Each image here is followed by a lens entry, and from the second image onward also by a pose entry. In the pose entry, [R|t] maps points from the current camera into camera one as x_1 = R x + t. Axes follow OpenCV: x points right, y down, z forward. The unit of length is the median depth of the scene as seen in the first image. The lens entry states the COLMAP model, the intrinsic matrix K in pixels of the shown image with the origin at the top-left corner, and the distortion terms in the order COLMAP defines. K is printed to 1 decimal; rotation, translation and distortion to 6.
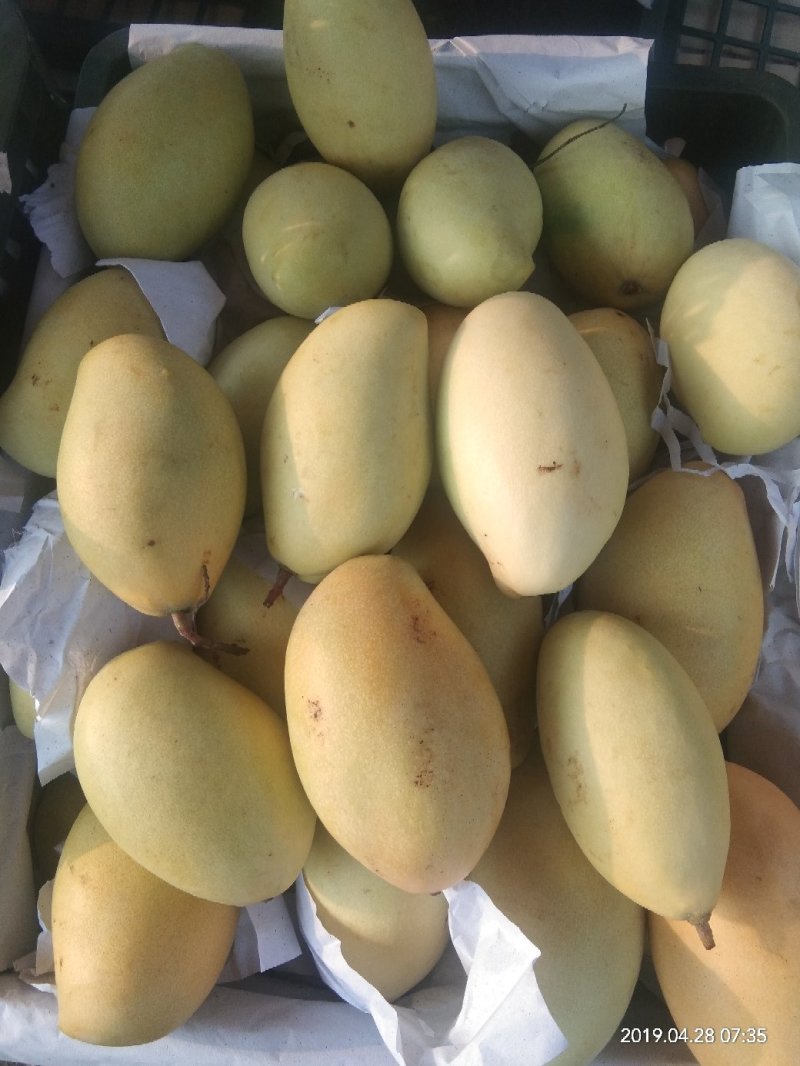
lens RADIAL K [[889.7, 0, 400.8], [0, 889.7, 528.0], [0, 0, 1]] dist [0.000046, -0.002014]
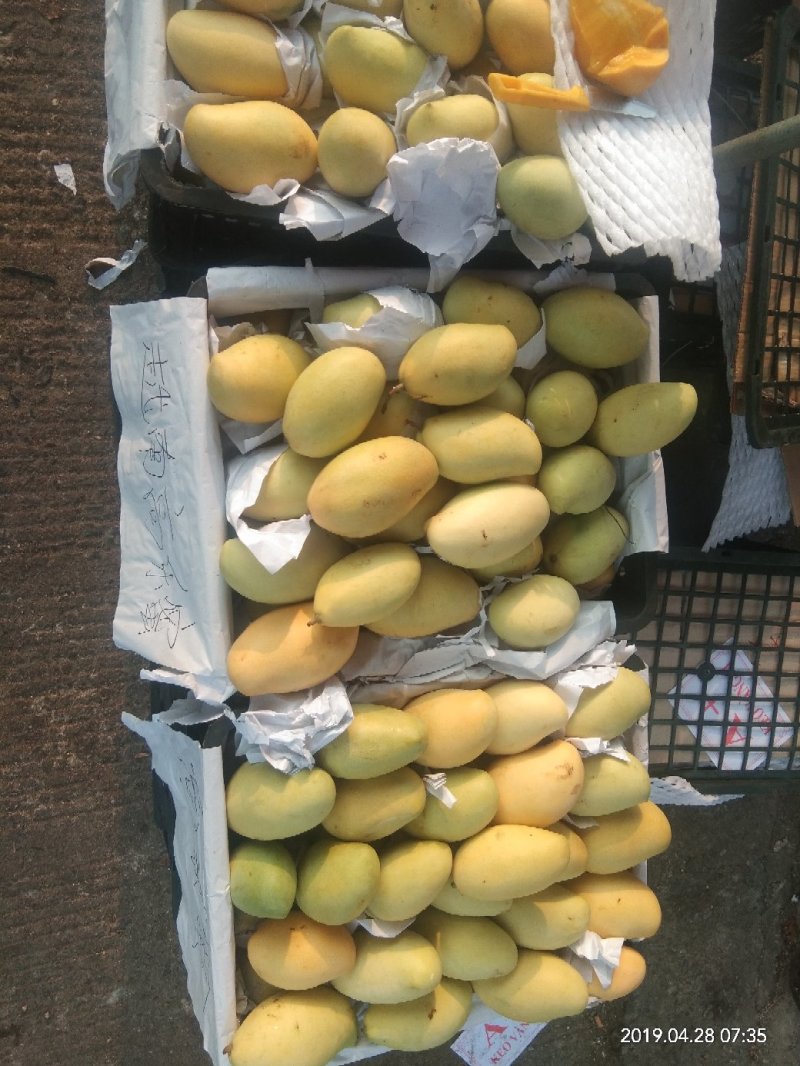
lens RADIAL K [[889.7, 0, 400.8], [0, 889.7, 533.4], [0, 0, 1]] dist [0.000046, -0.002014]
pose [[0.122137, 0.976930, 0.175186, -0.244936], [-0.981994, 0.144575, -0.121596, 0.380097], [-0.144119, -0.157180, 0.976998, -1.139005]]
